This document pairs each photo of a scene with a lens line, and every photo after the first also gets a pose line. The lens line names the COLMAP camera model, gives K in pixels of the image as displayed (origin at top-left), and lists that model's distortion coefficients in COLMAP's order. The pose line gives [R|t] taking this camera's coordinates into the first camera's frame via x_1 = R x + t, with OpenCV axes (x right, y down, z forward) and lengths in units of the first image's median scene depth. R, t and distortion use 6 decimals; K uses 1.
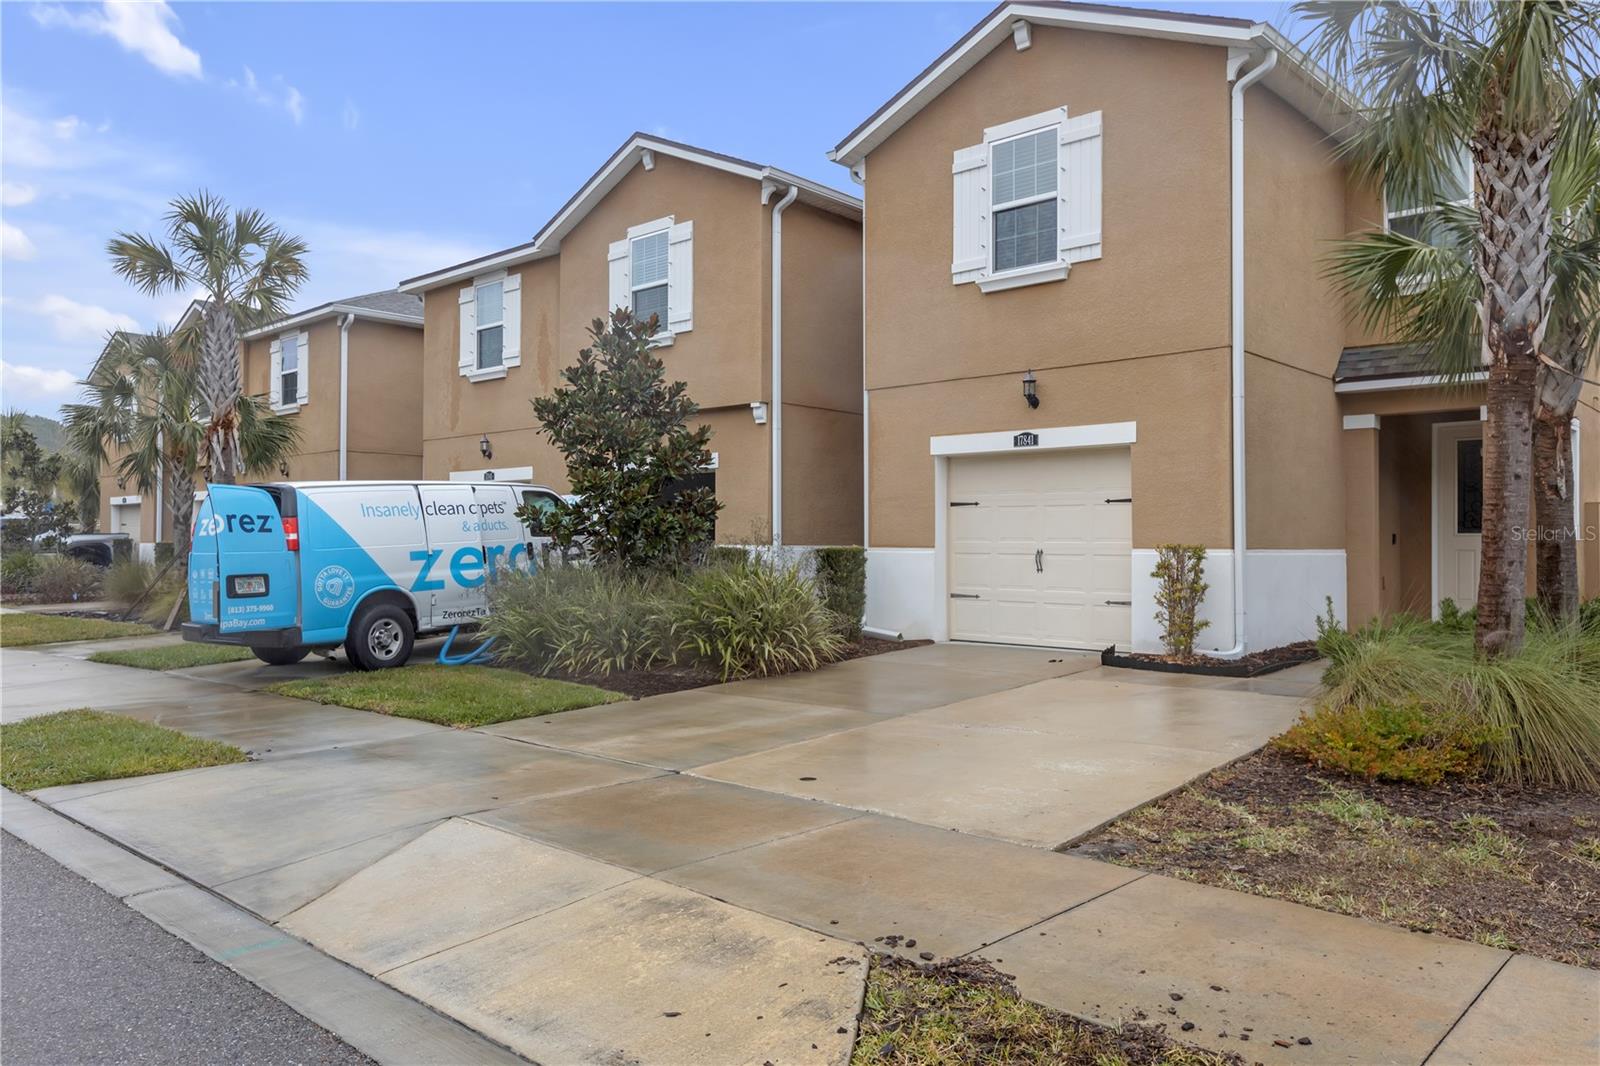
lens RADIAL K [[1156.2, 0, 798.4], [0, 1156.2, 532.0], [0, 0, 1]] dist [-0.010239, -0.002838]
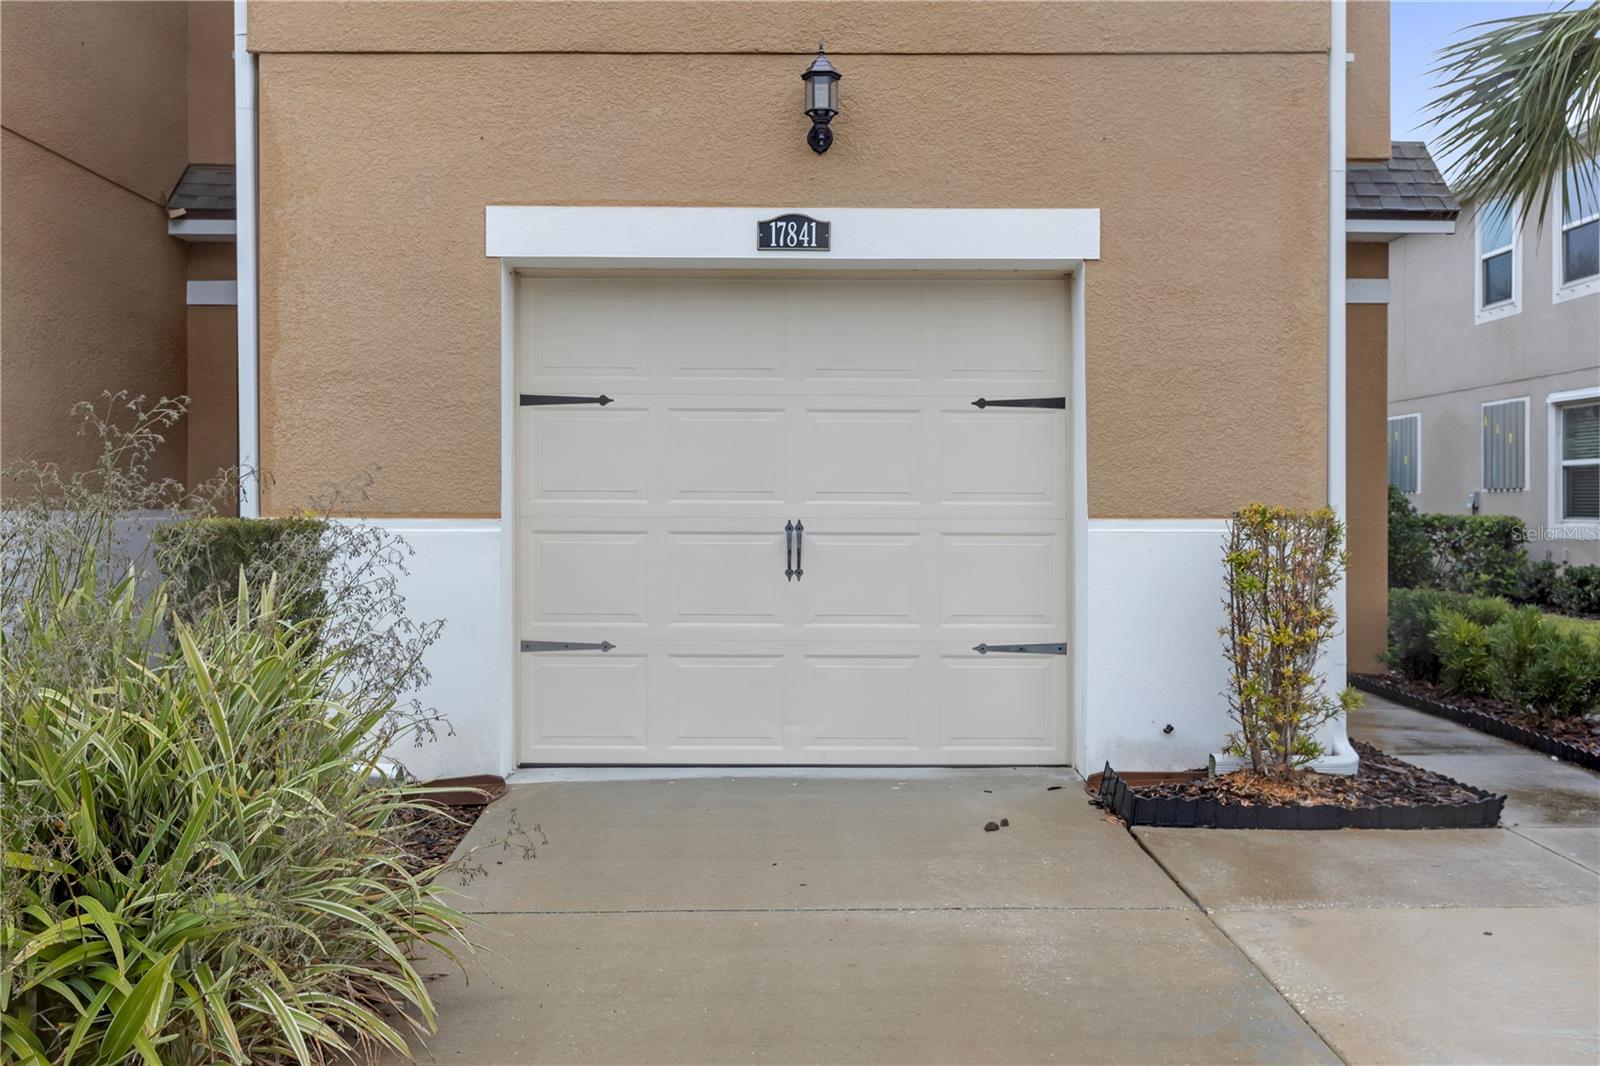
lens RADIAL K [[1357.2, 0, 796.5], [0, 1357.2, 525.1], [0, 0, 1]] dist [0.000346, 0.001365]
pose [[0.724776, -0.004226, 0.688972, -0.114448], [-0.008623, 0.999847, 0.015204, 0.009855], [-0.688931, -0.016960, 0.724629, 0.688778]]
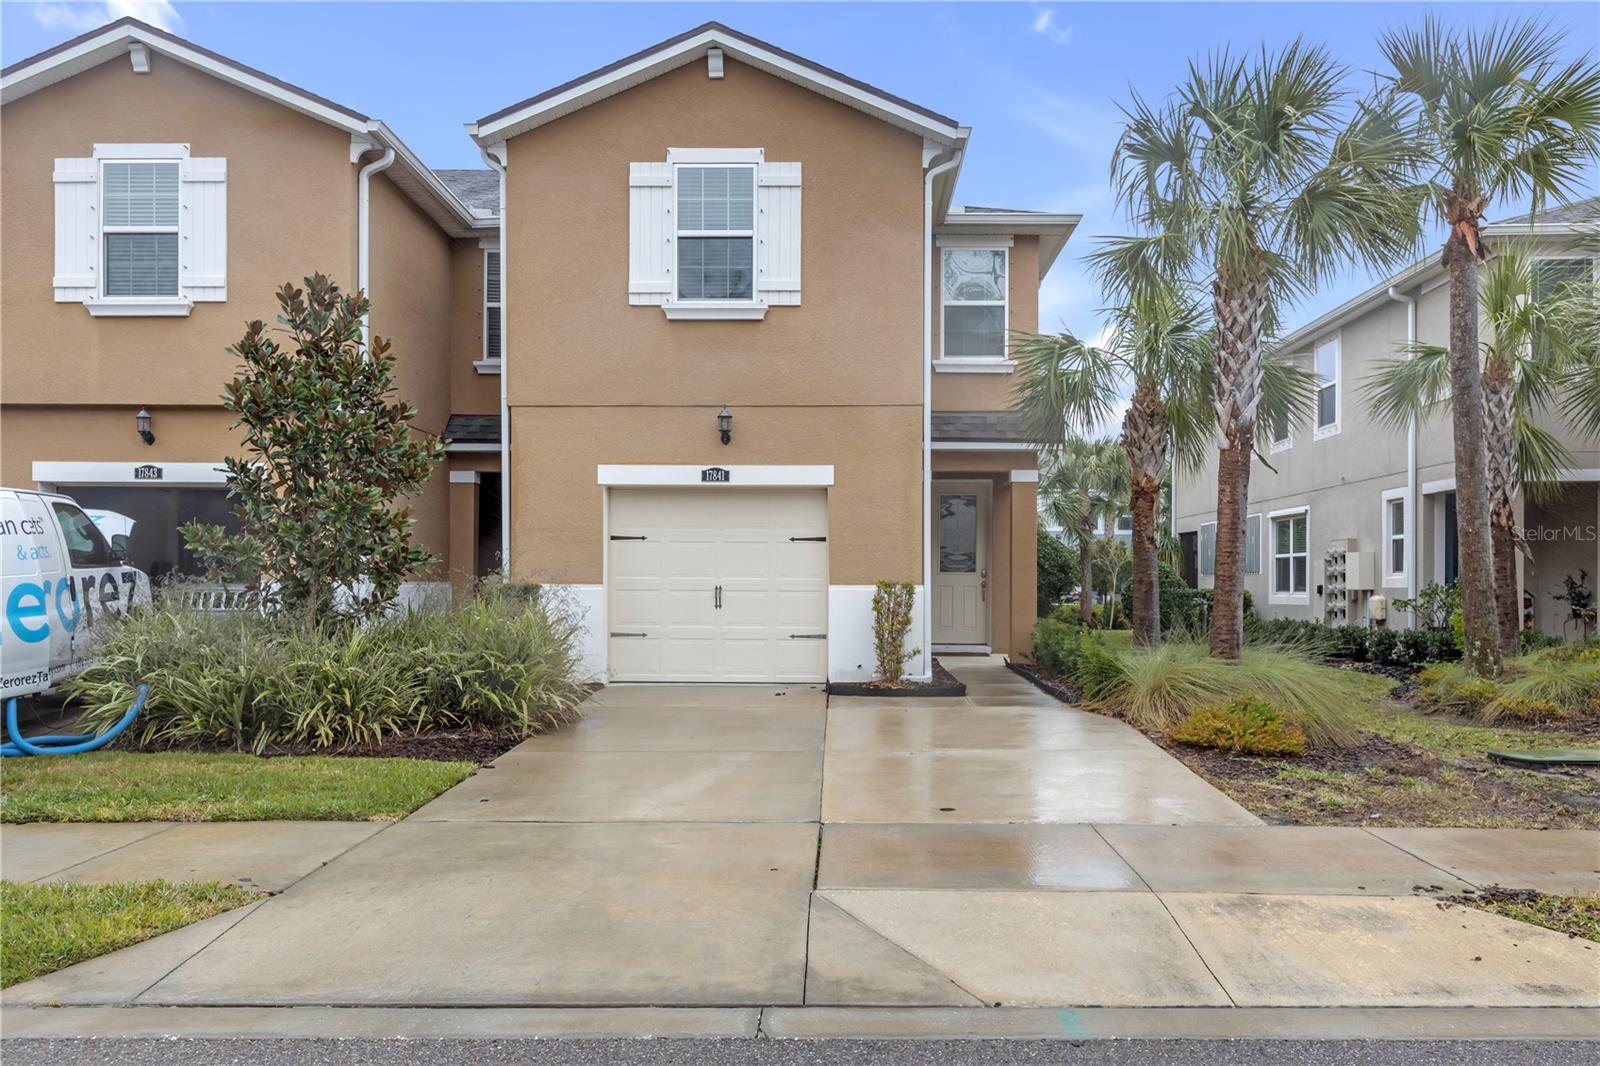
lens RADIAL K [[1246.1, 0, 836.3], [0, 1246.1, 581.9], [0, 0, 1]] dist [-0.001148, 0.006900]
pose [[0.735685, 0.000720, 0.677323, -0.461898], [-0.009167, 0.999918, 0.008894, 0.001455], [-0.677261, -0.012752, 0.735632, 0.145374]]
